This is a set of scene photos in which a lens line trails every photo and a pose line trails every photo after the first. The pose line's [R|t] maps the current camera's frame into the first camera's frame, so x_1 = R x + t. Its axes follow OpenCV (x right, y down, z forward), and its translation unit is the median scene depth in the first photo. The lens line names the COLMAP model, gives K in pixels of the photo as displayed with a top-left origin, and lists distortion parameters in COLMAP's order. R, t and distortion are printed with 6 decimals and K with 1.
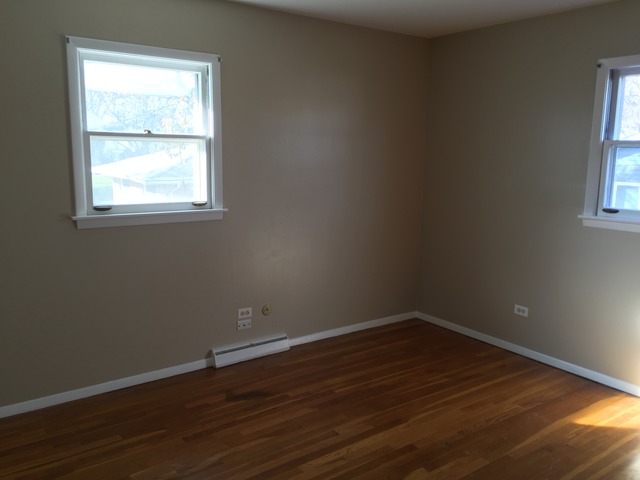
lens RADIAL K [[551.6, 0, 320.0], [0, 551.6, 240.0], [0, 0, 1]] dist [0.100032, -0.125470]
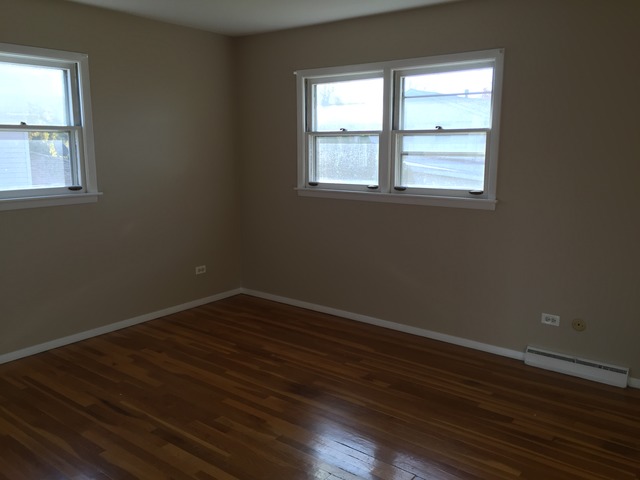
lens RADIAL K [[551.6, 0, 320.0], [0, 551.6, 240.0], [0, 0, 1]] dist [0.100032, -0.125470]
pose [[0.252003, 0.154899, -0.955249, 0.813884], [-0.145537, 0.981946, 0.120834, -0.068386], [0.956720, 0.108574, 0.269996, 0.488127]]
